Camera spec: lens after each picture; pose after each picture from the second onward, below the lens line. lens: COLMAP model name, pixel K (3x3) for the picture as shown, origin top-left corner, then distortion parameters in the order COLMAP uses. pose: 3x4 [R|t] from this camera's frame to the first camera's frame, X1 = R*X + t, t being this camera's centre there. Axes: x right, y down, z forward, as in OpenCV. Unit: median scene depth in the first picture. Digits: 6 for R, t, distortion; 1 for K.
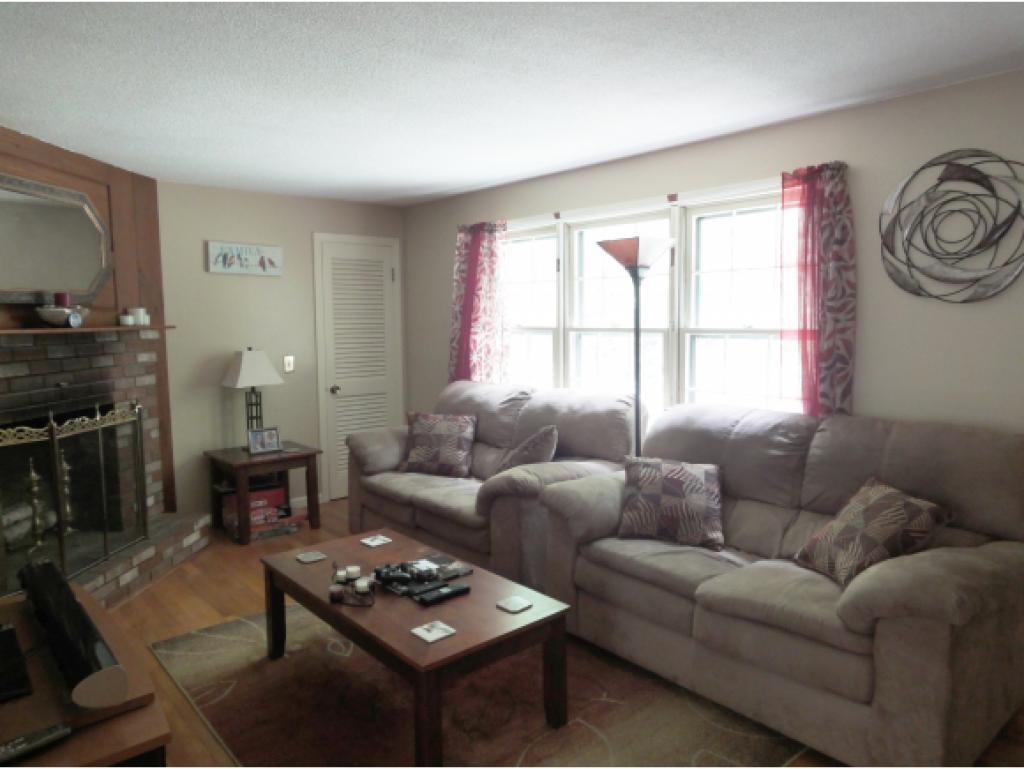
lens RADIAL K [[689.3, 0, 512.0], [0, 689.3, 382.4], [0, 0, 1]] dist [0.001432, 0.003013]
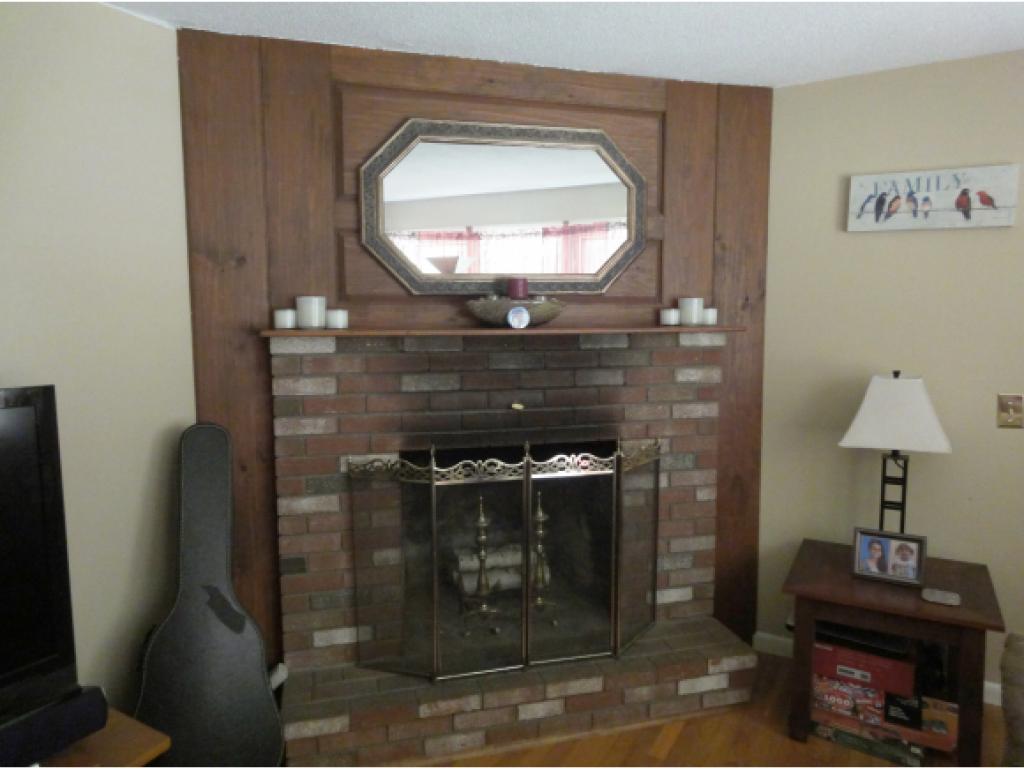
lens RADIAL K [[689.3, 0, 512.0], [0, 689.3, 382.4], [0, 0, 1]] dist [0.001432, 0.003013]
pose [[0.323456, 0.104411, -0.940465, 0.016339], [-0.089311, 0.992825, 0.079507, -0.066498], [0.942019, 0.058277, 0.330460, 0.641616]]
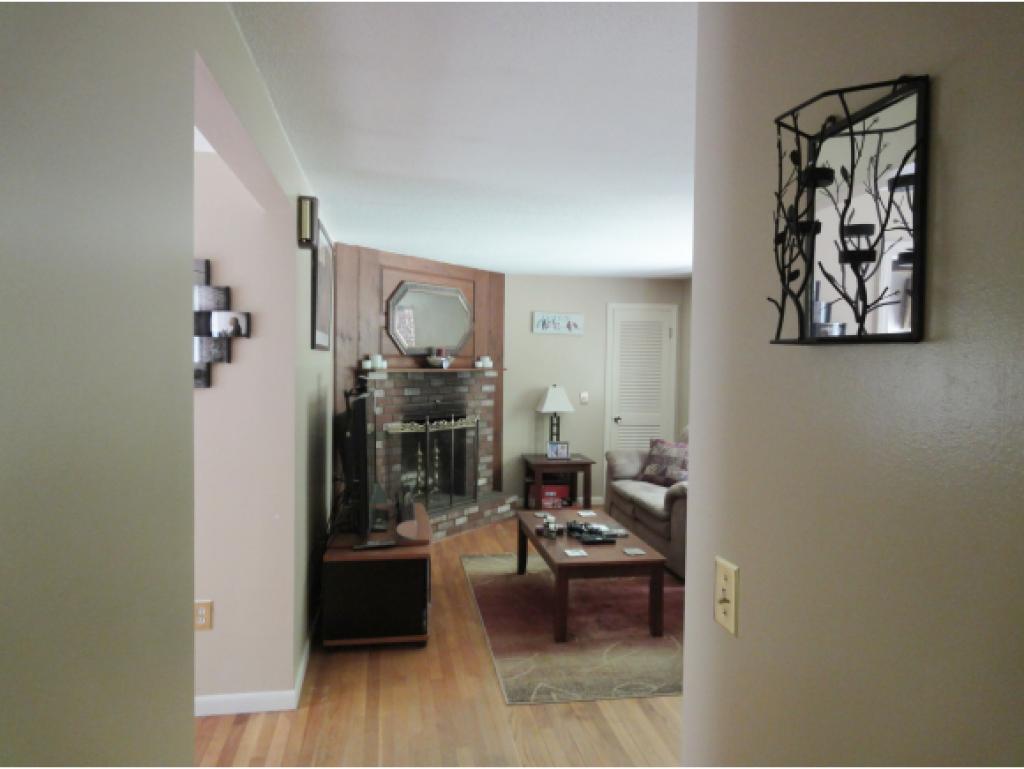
lens RADIAL K [[689.3, 0, 512.0], [0, 689.3, 382.4], [0, 0, 1]] dist [0.001432, 0.003013]
pose [[0.852574, 0.042194, -0.520900, 0.335757], [-0.072931, 0.996588, -0.038642, 0.007064], [0.517492, 0.070935, 0.852743, -0.311077]]
